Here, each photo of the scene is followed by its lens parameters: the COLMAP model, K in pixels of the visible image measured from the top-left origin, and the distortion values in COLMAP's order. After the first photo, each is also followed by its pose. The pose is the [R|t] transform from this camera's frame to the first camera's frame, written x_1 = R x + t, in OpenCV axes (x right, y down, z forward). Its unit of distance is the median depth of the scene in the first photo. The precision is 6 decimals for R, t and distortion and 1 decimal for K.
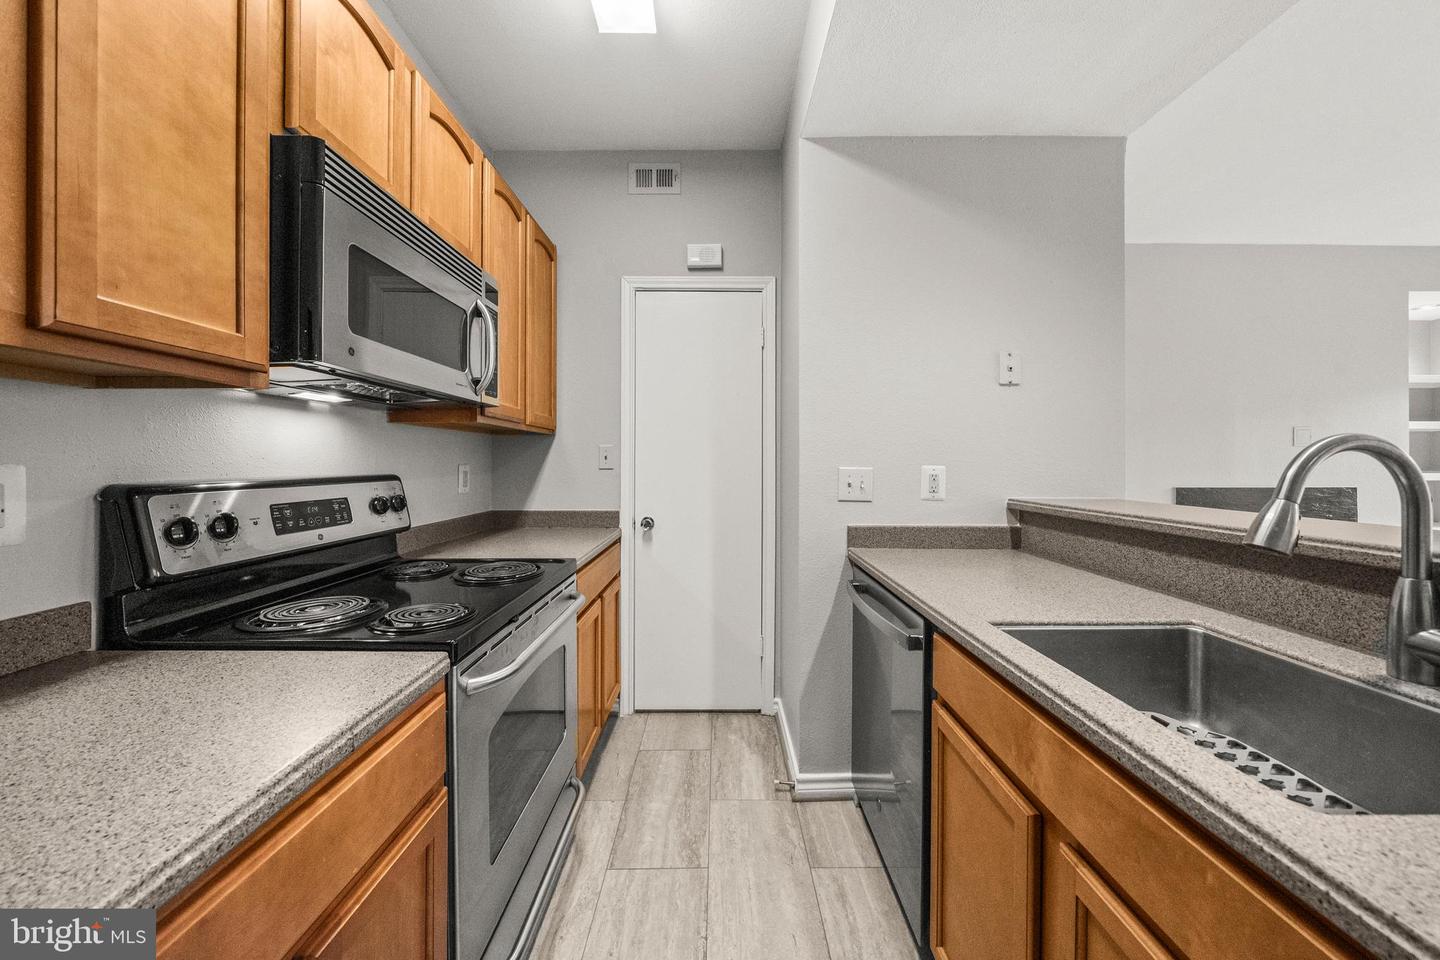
lens RADIAL K [[492.3, 0, 722.0], [0, 492.3, 466.7], [0, 0, 1]] dist [-0.000480, -0.000176]
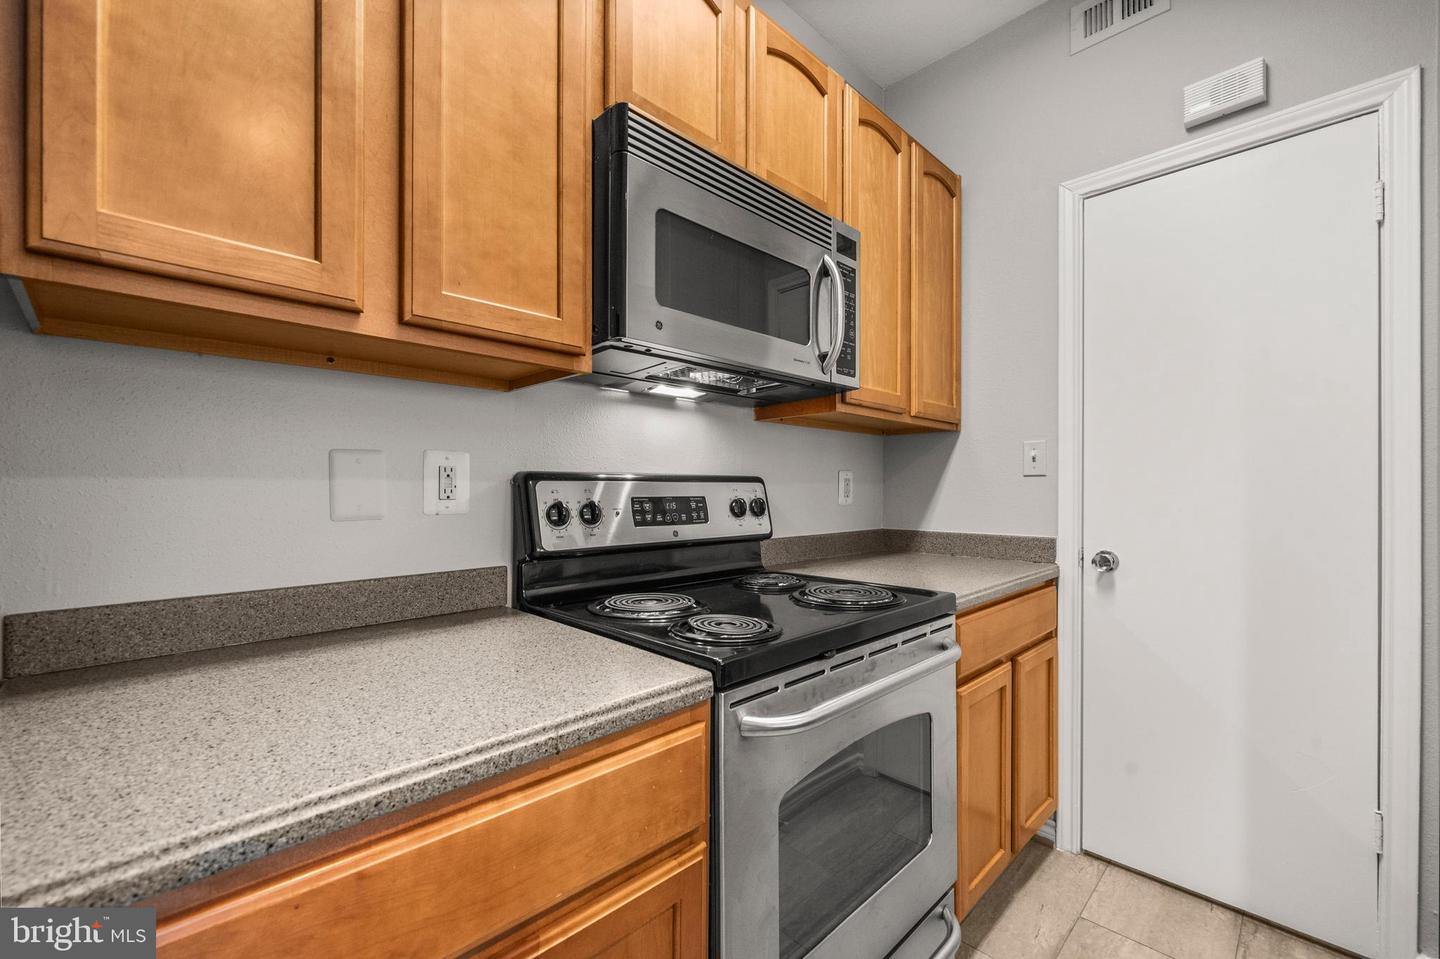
lens RADIAL K [[591.8, 0, 716.2], [0, 591.8, 488.0], [0, 0, 1]] dist [0.000244, 0.000525]
pose [[0.698769, -0.001732, -0.715346, 0.109463], [-0.003700, 0.999975, -0.006036, 0.073309], [0.715338, 0.006864, 0.698745, 0.288577]]
